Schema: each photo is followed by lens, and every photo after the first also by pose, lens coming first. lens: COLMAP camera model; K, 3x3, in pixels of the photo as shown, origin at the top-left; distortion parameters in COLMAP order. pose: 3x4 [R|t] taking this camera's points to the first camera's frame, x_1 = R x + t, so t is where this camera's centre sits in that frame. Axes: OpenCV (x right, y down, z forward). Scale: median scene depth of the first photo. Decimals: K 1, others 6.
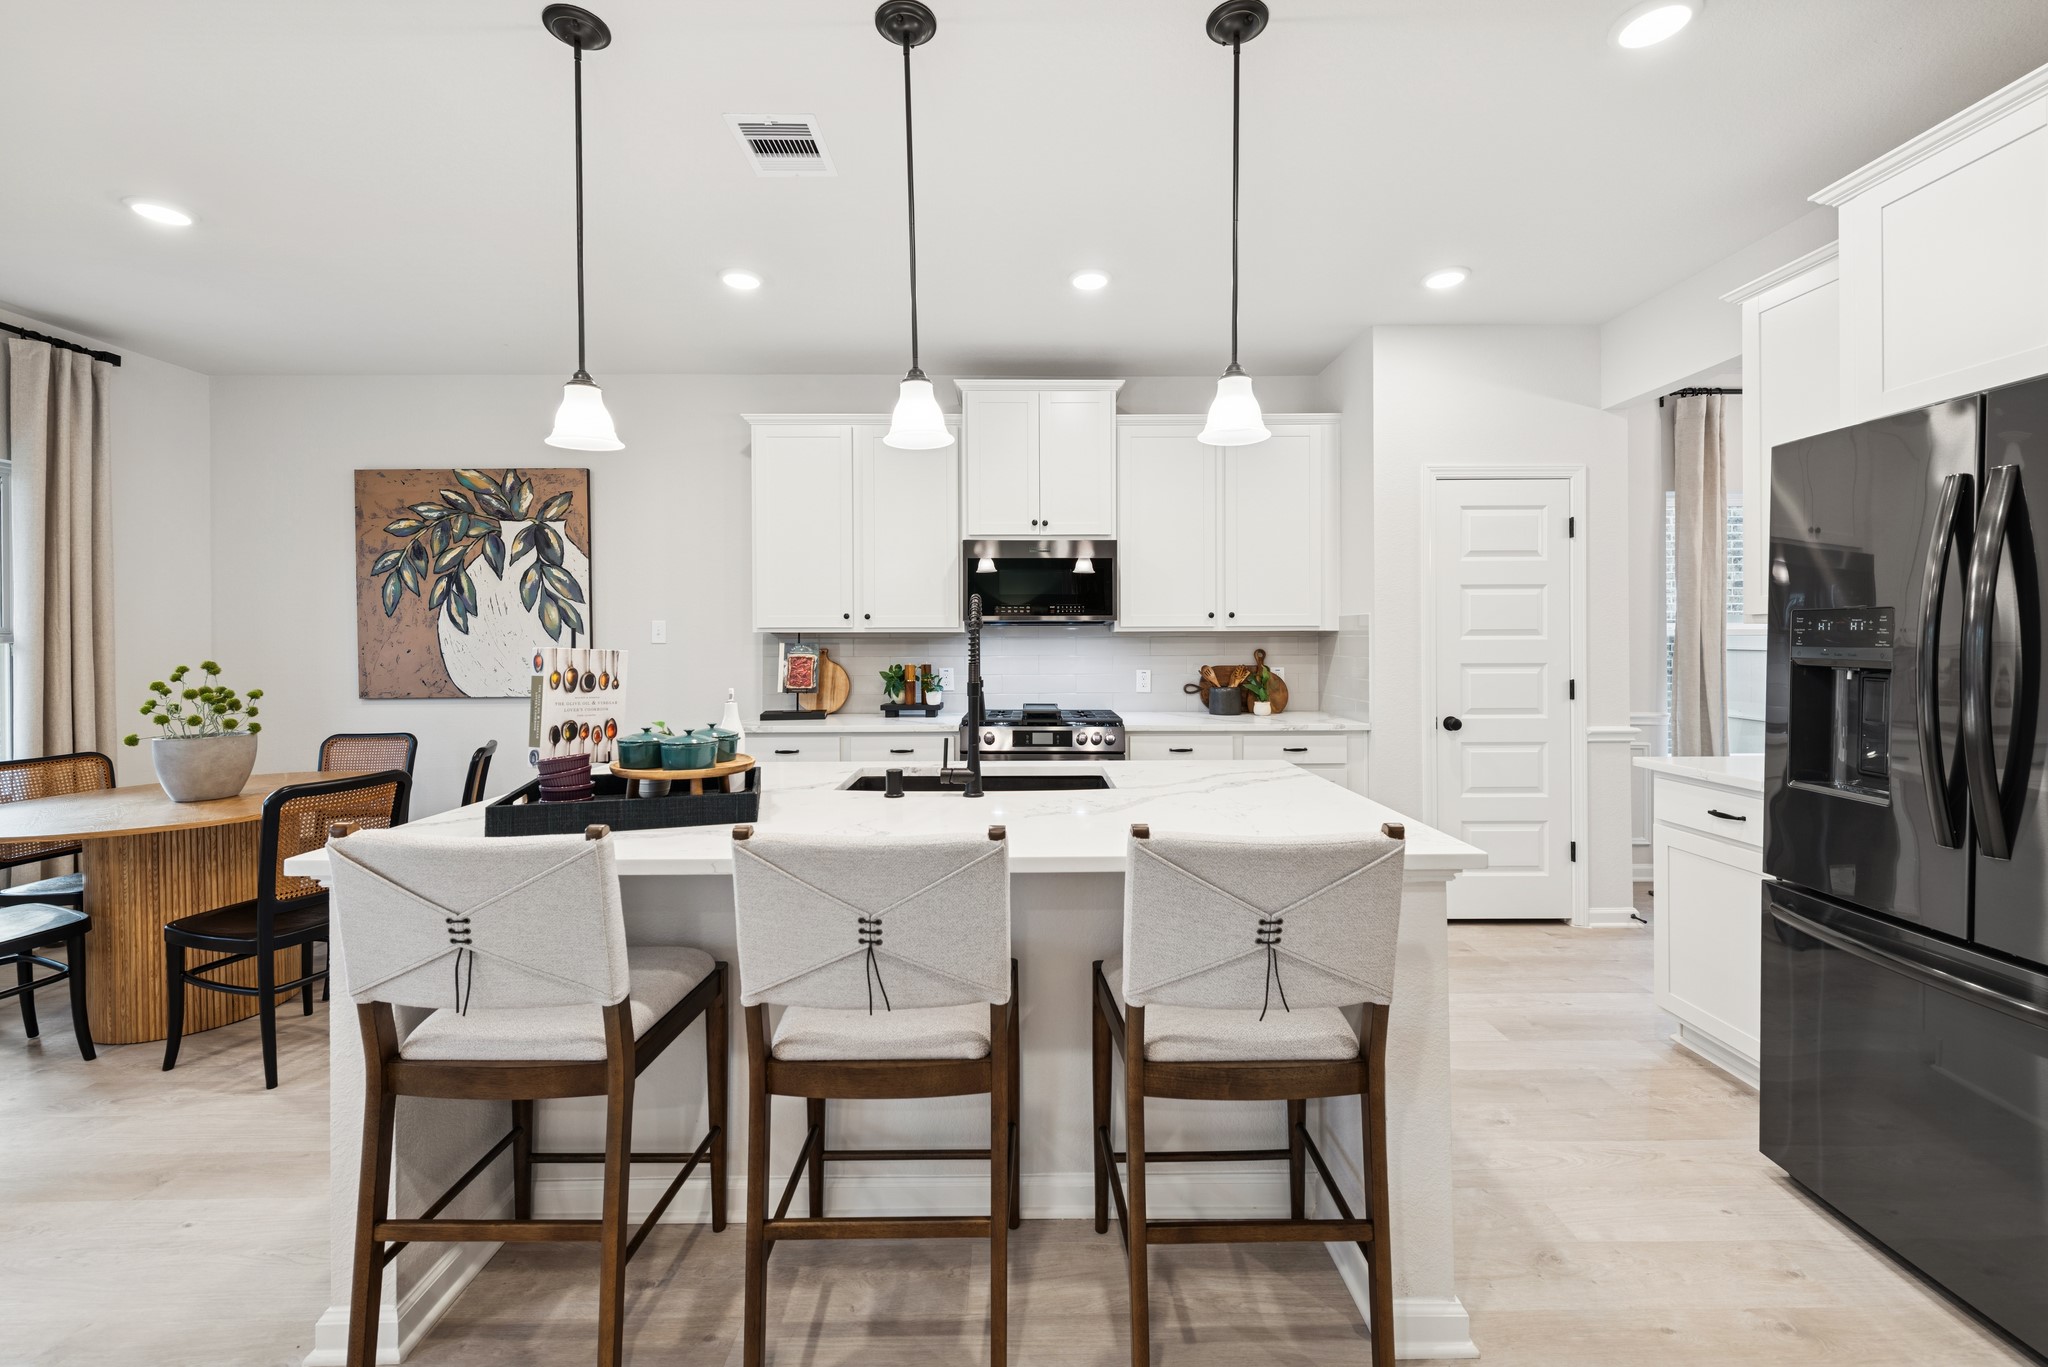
lens RADIAL K [[816.4, 0, 1028.6], [0, 816.4, 648.9], [0, 0, 1]] dist [0.004127, -0.000794]
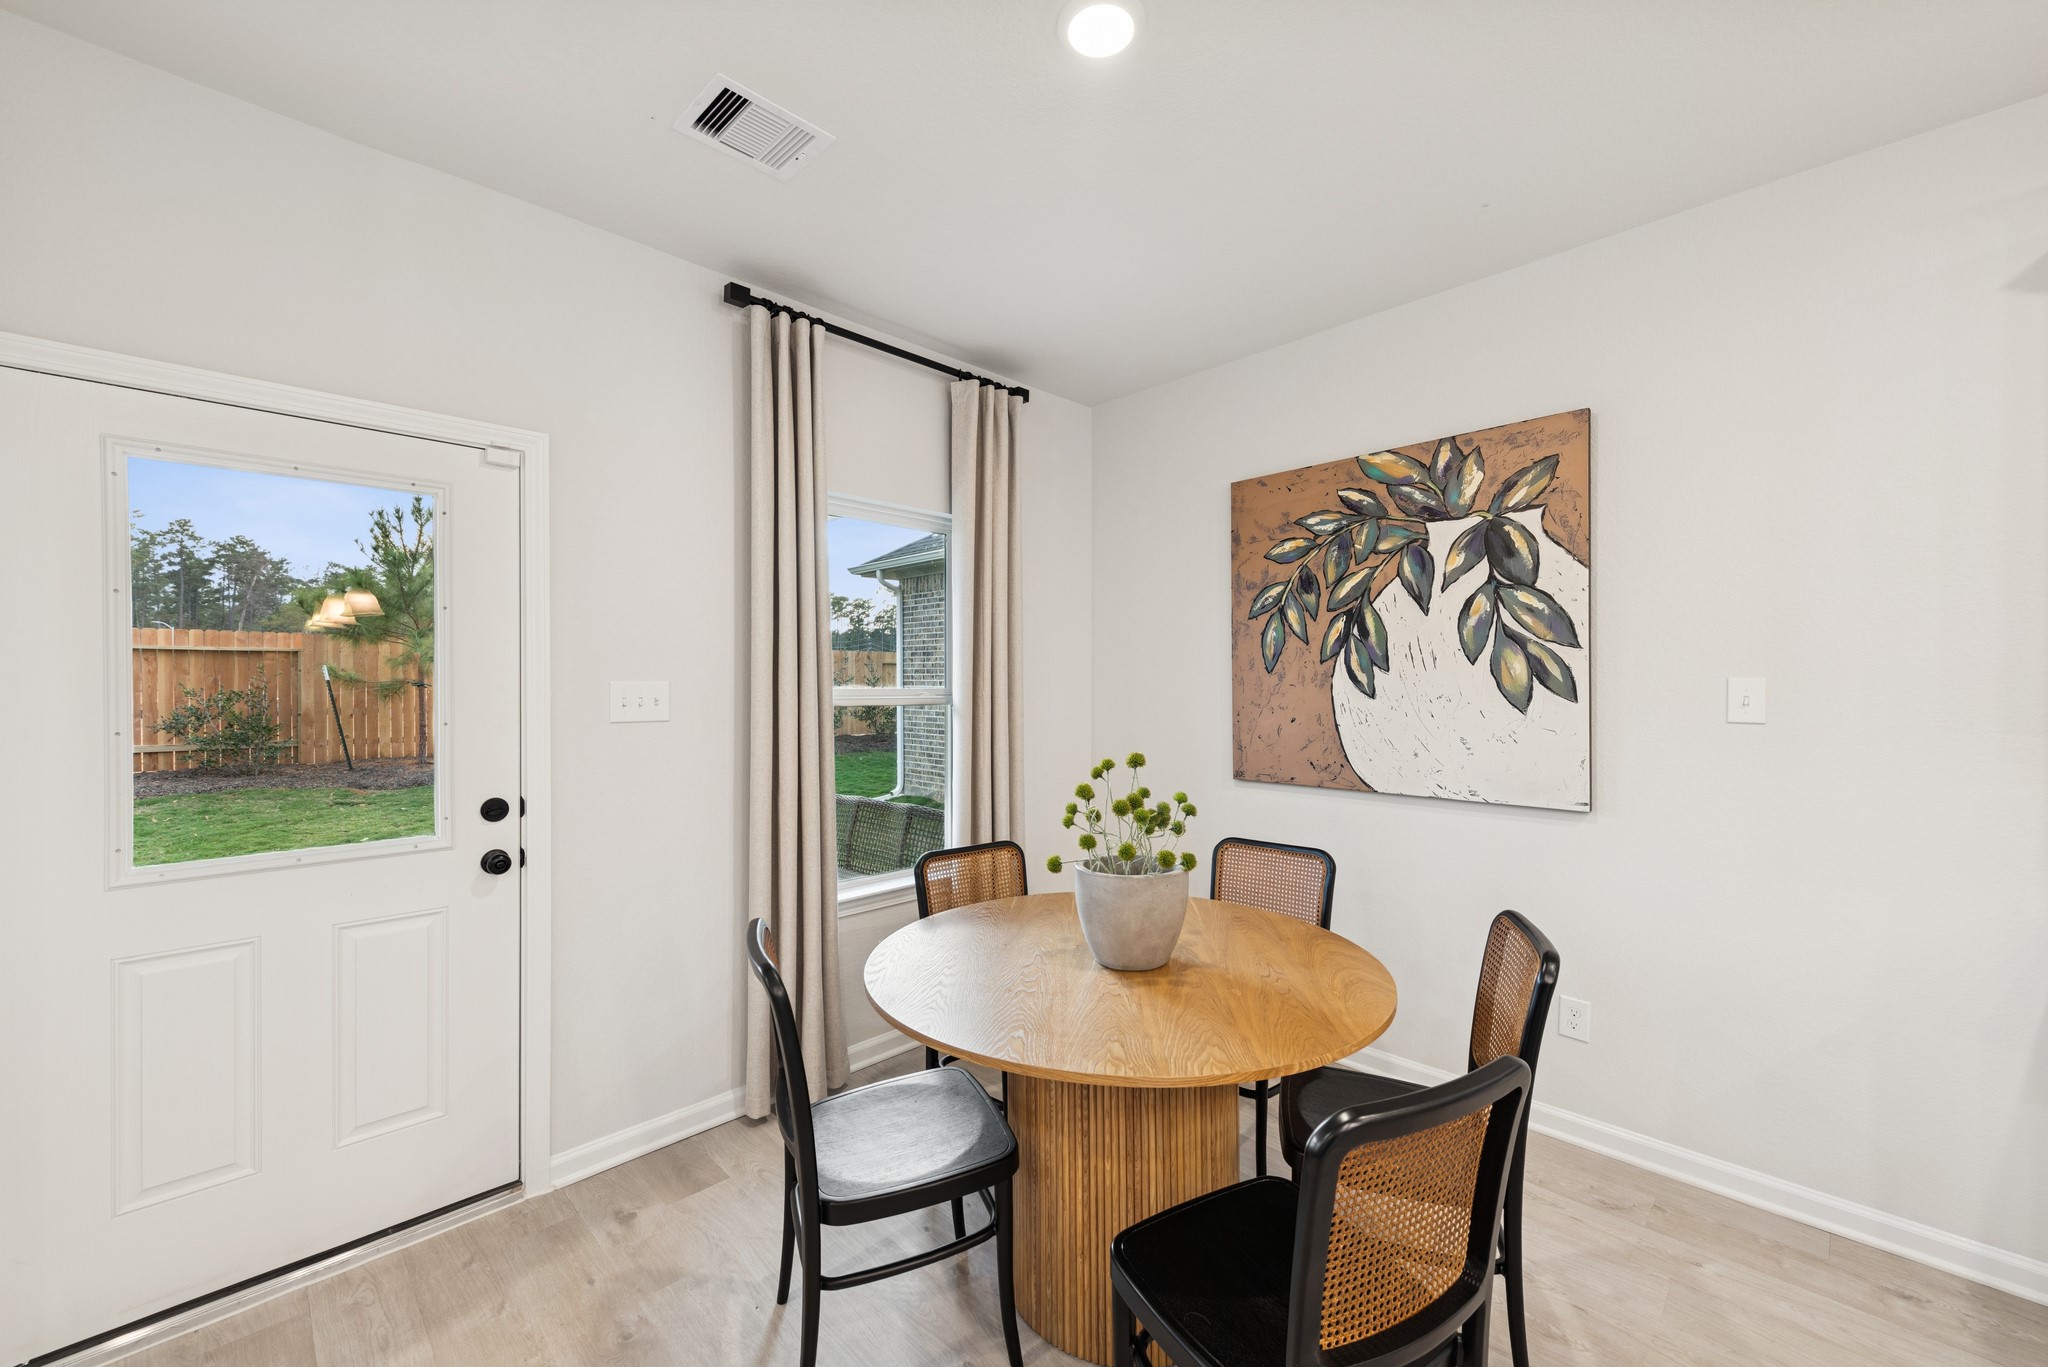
lens RADIAL K [[816.4, 0, 1028.2], [0, 816.4, 681.1], [0, 0, 1]] dist [0.004127, -0.000794]
pose [[0.695021, 0.000783, -0.718989, -0.401588], [-0.007956, 0.999947, -0.006601, -0.025309], [0.718945, 0.010308, 0.694990, 0.328955]]
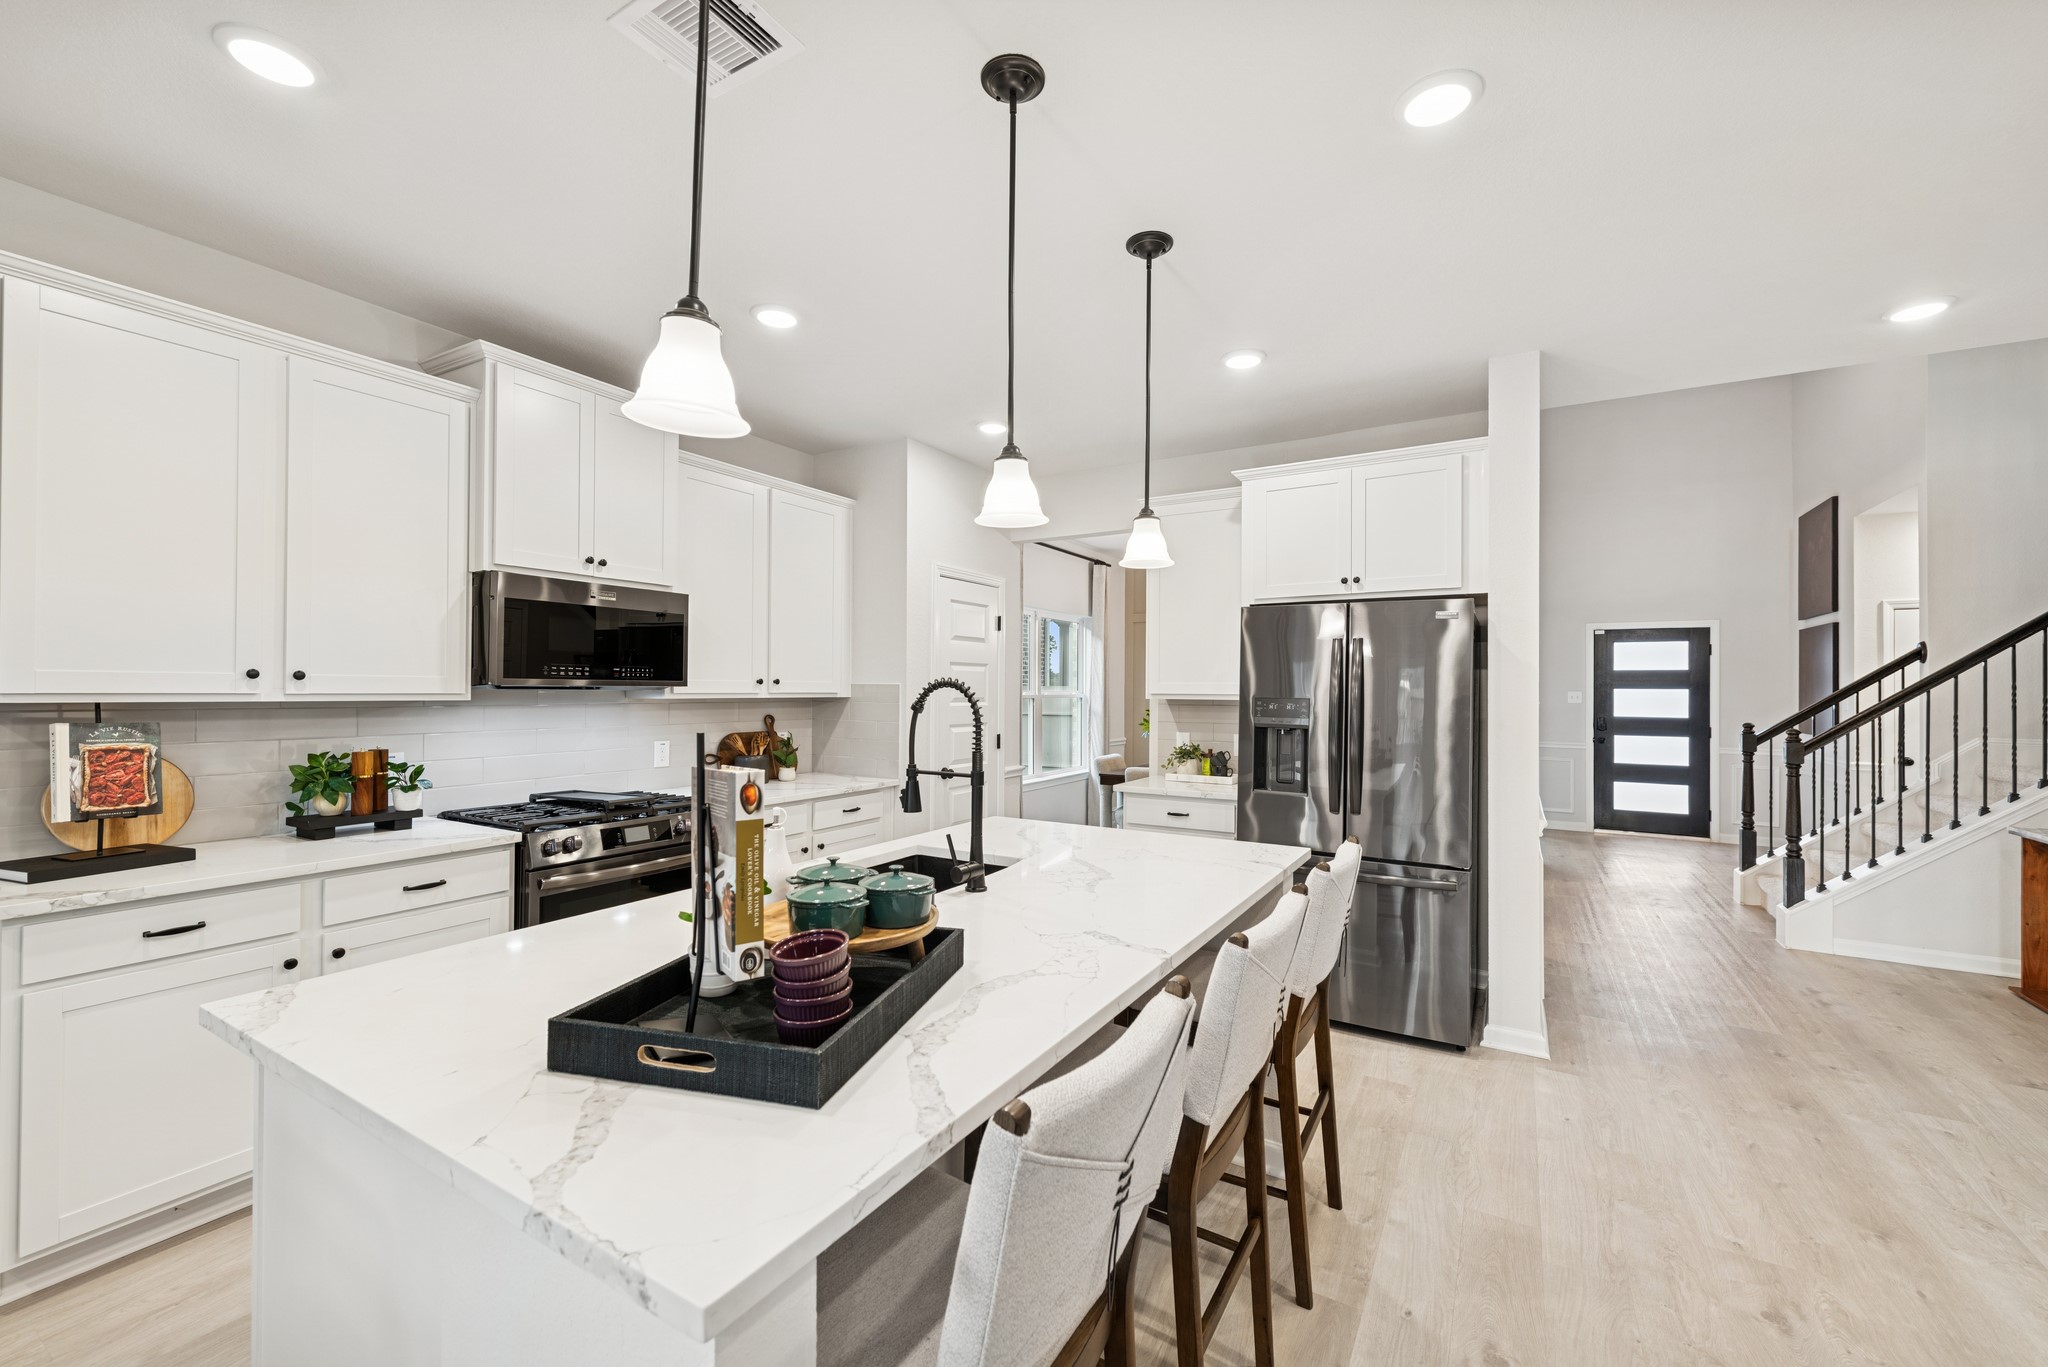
lens RADIAL K [[816.4, 0, 1043.2], [0, 816.4, 689.8], [0, 0, 1]] dist [0.004127, -0.000794]
pose [[0.499820, 0.006034, 0.866108, -0.999122], [-0.000565, 0.999978, -0.006640, -0.056647], [-0.866129, 0.002829, 0.499813, 0.519703]]
